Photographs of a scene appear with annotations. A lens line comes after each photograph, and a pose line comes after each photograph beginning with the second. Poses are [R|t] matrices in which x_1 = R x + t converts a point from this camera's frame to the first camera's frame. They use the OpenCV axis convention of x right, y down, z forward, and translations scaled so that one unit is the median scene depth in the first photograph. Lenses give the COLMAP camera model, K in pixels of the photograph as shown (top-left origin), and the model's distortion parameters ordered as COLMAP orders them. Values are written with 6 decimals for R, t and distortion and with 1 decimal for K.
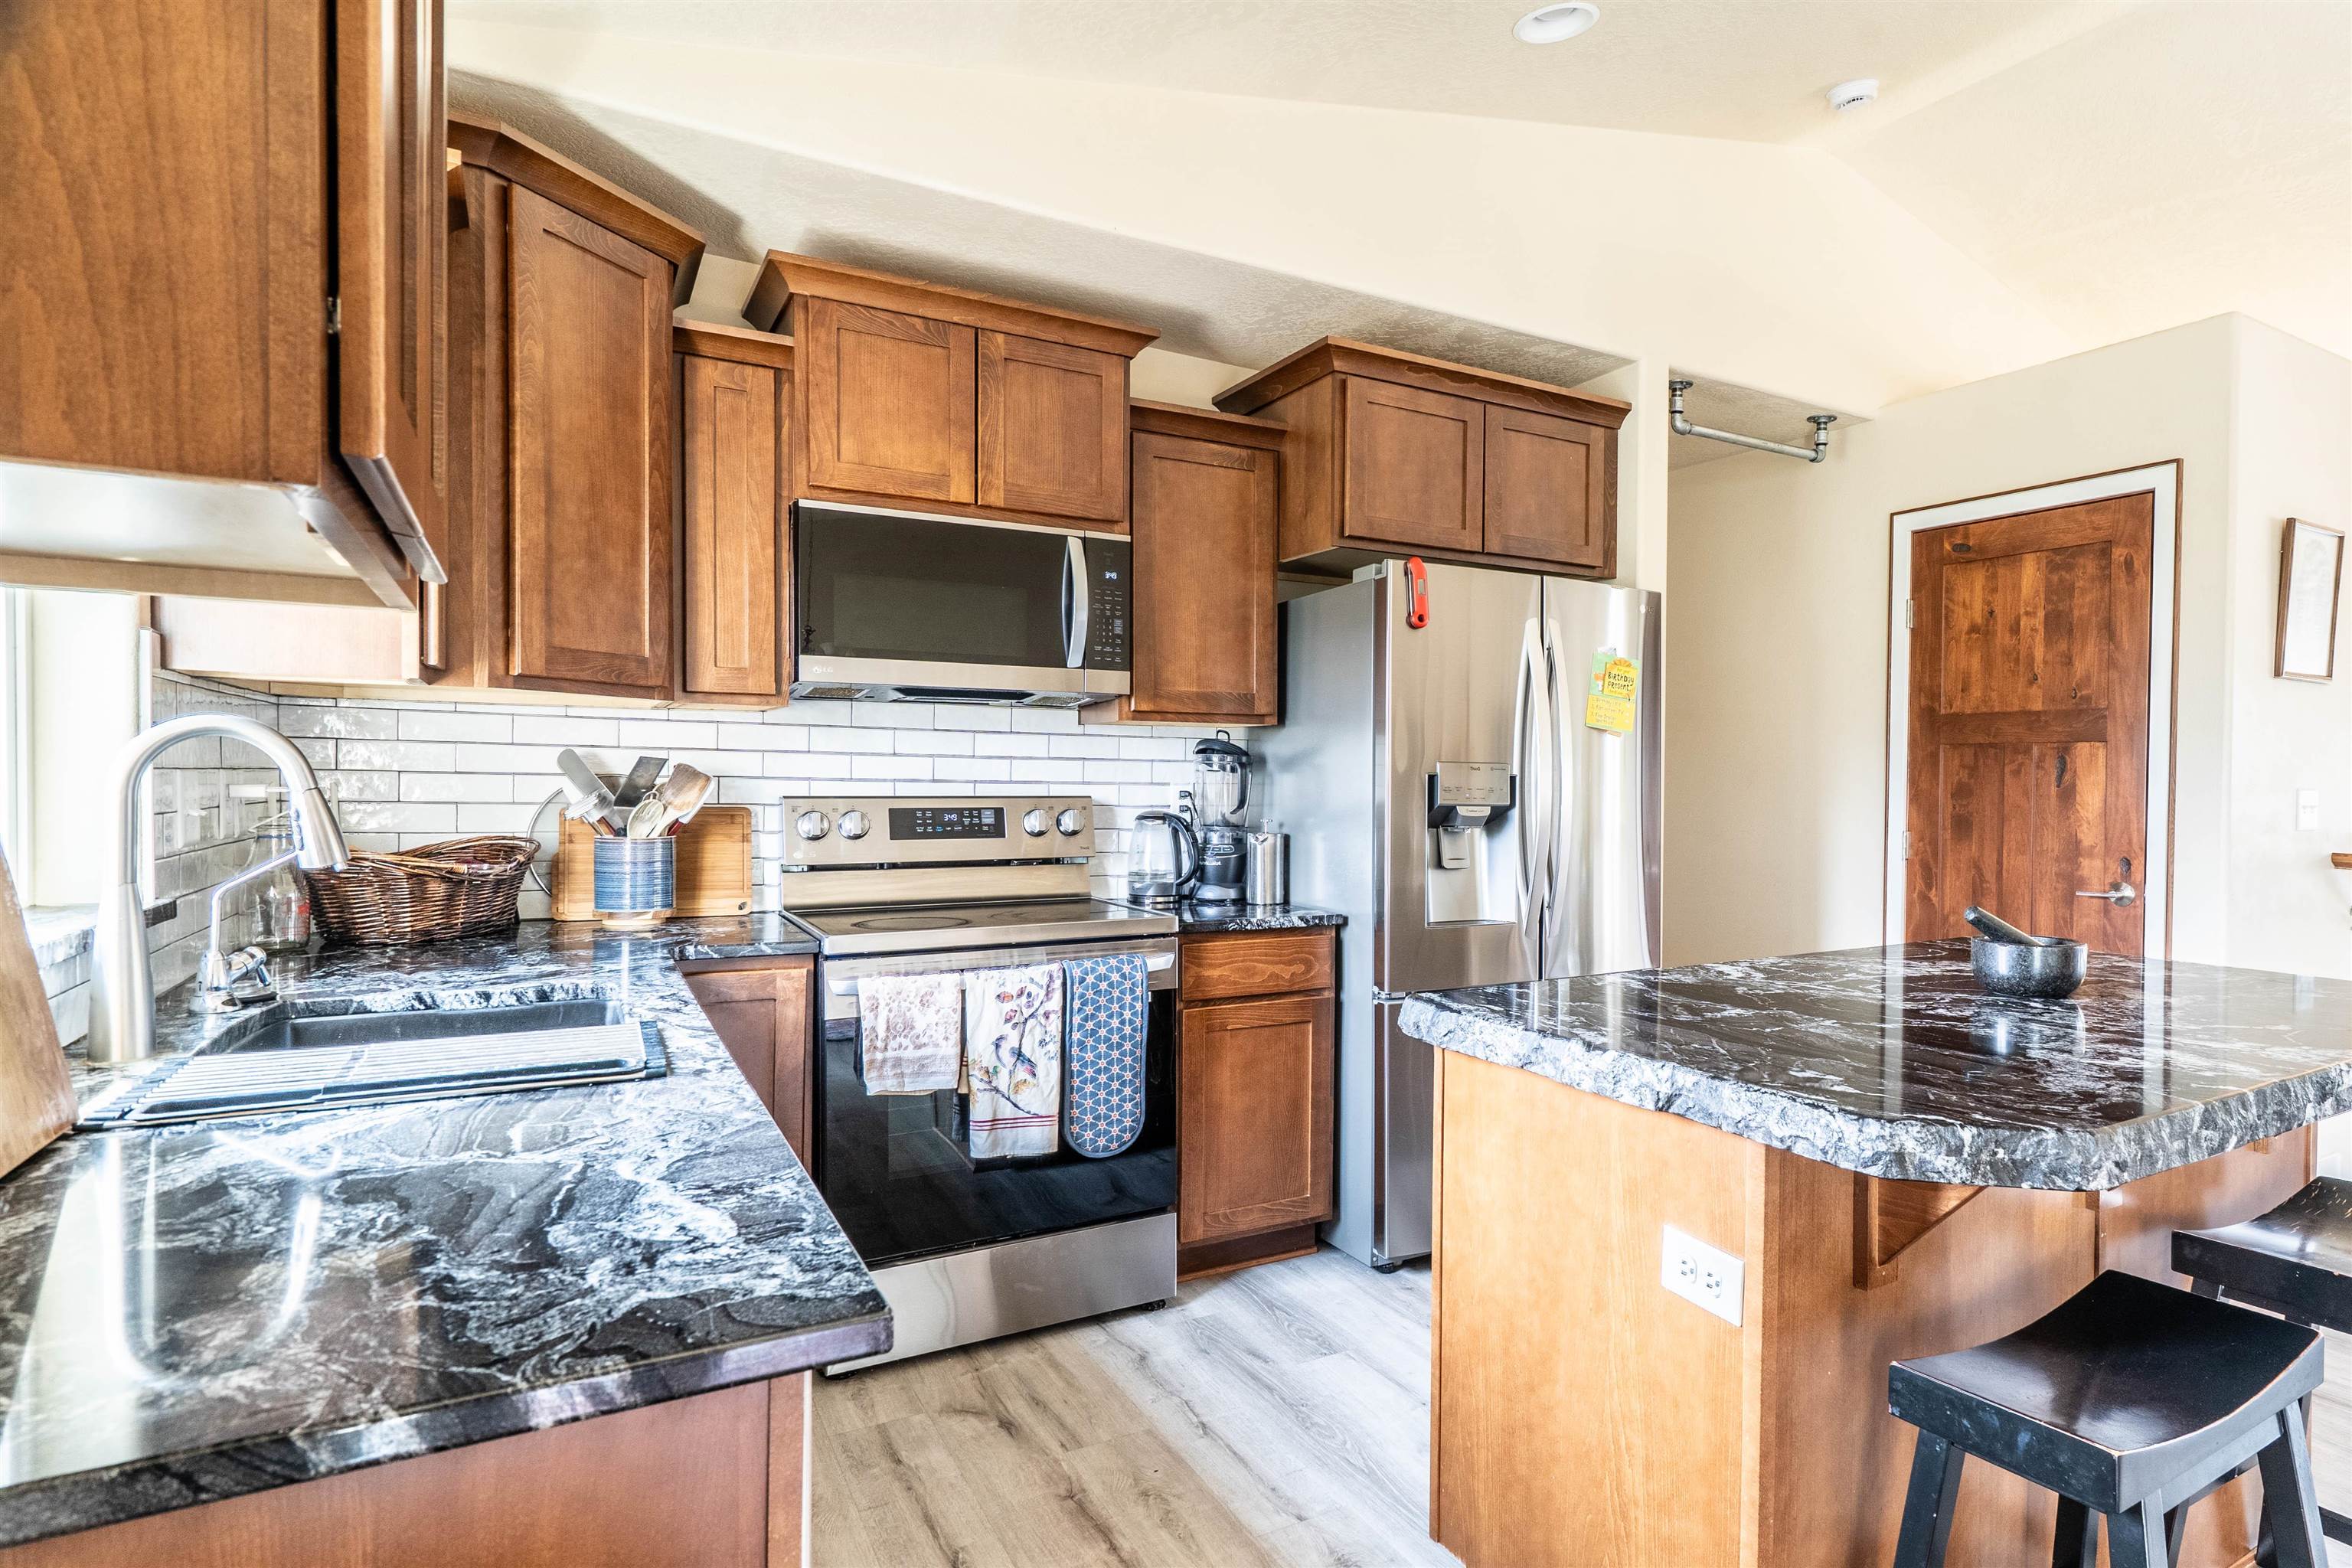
lens RADIAL K [[1291.7, 0, 1411.0], [0, 1291.7, 796.7], [0, 0, 1]] dist [-0.007757, 0.000686]
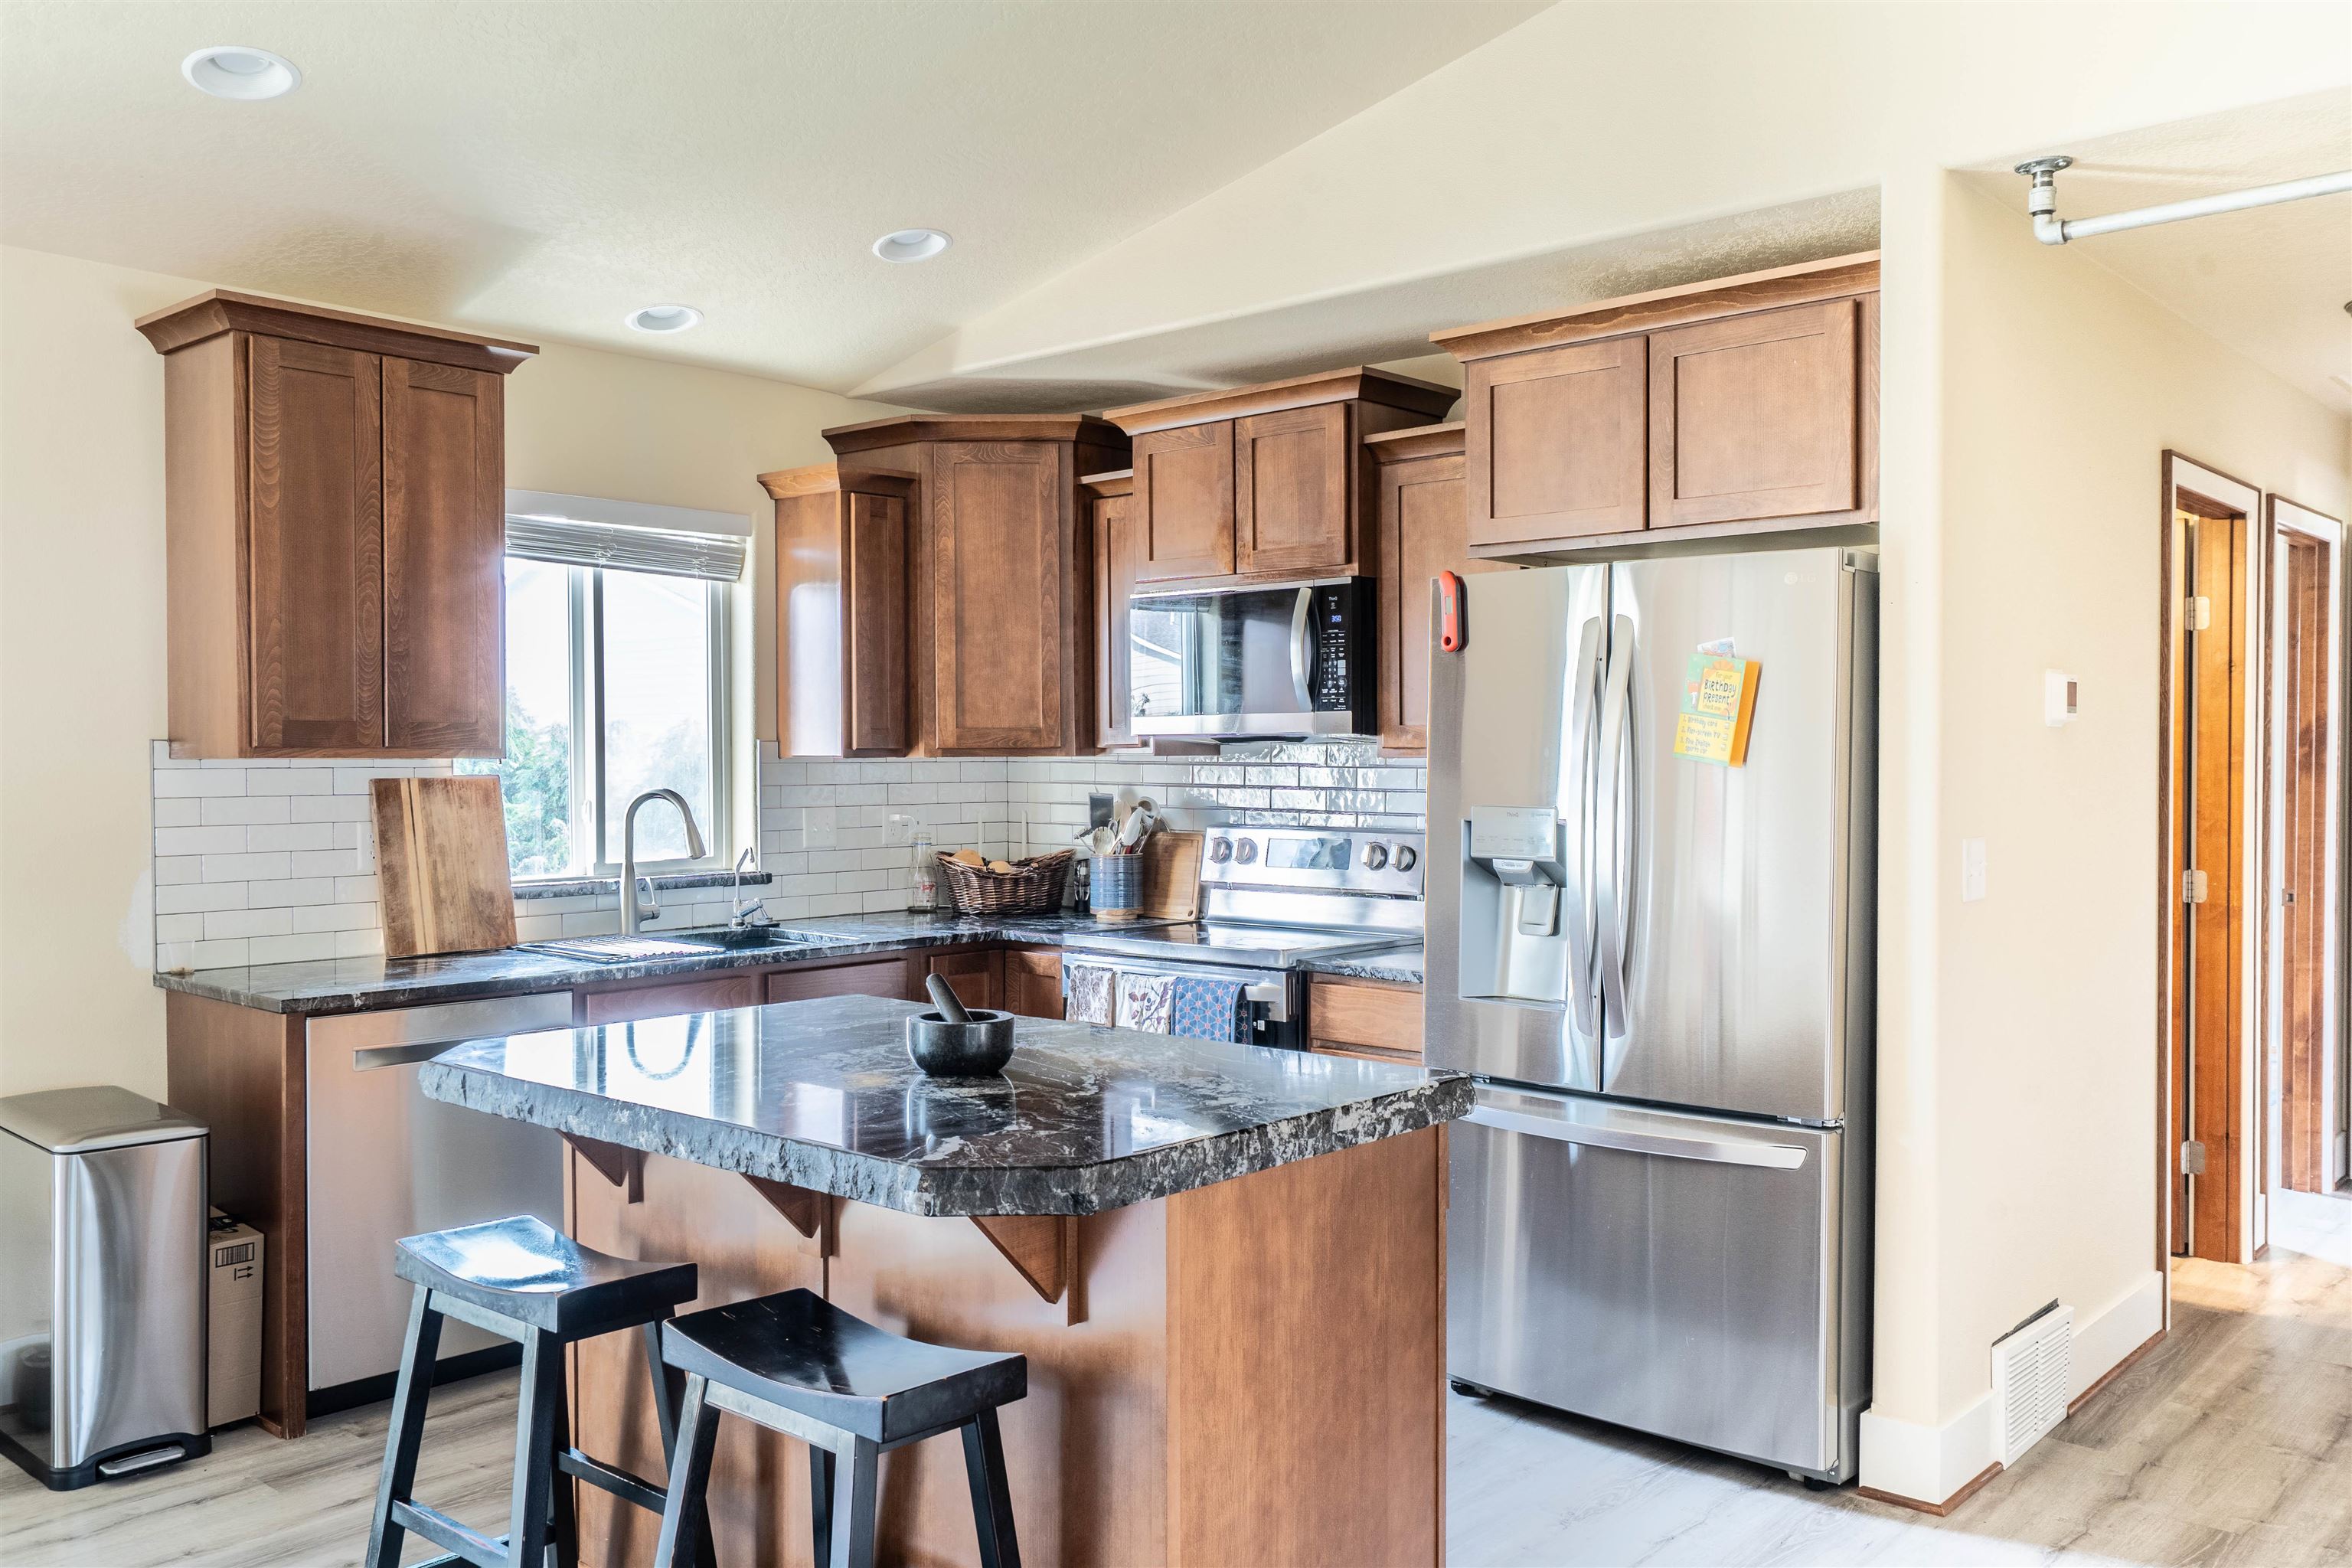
lens RADIAL K [[1888.7, 0, 1176.0], [0, 1888.7, 784.0], [0, 0, 1]] dist [0.004536, -0.047947]
pose [[0.250490, 0.003795, -0.968112, 1.268508], [-0.012059, 0.999927, 0.000800, -0.042876], [0.968044, 0.011474, 0.250517, 0.538266]]
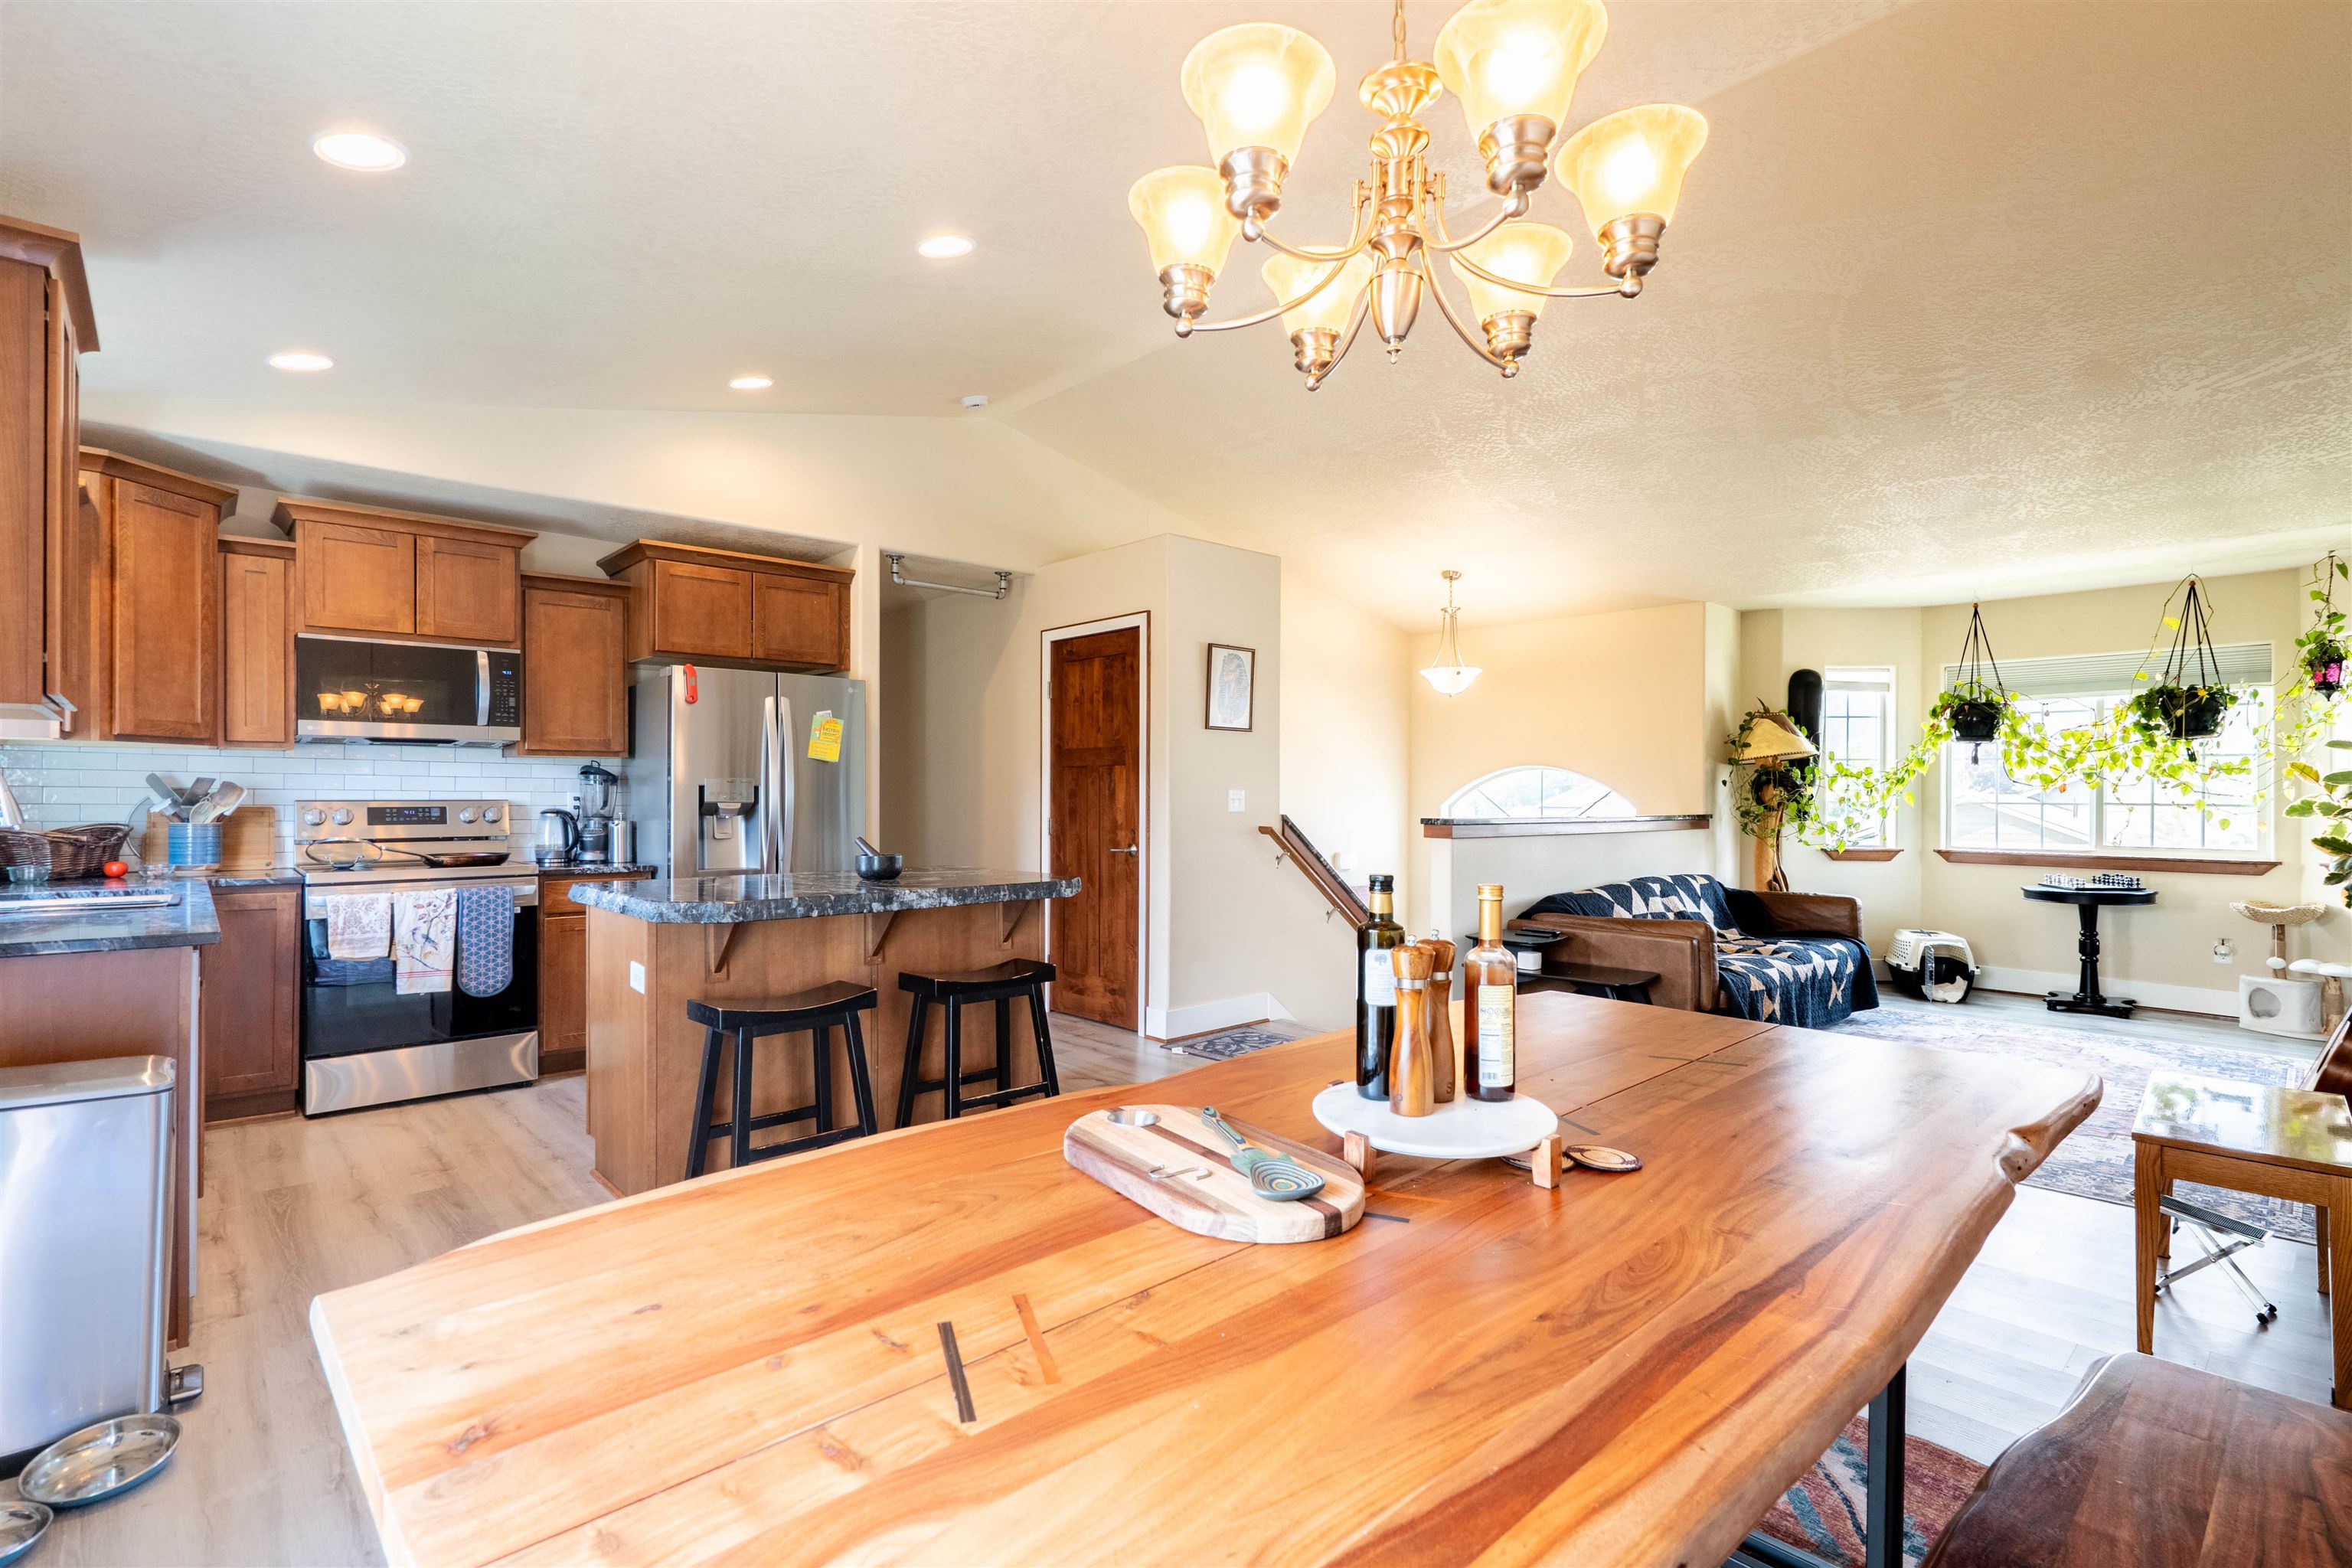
lens RADIAL K [[1084.9, 0, 1169.5], [0, 1084.9, 791.4], [0, 0, 1]] dist [-0.004126, -0.000080]
pose [[0.988441, -0.008069, 0.151389, 0.460910], [0.010824, 0.999790, -0.017385, 0.026475], [-0.151217, 0.018822, 0.988321, -0.622729]]
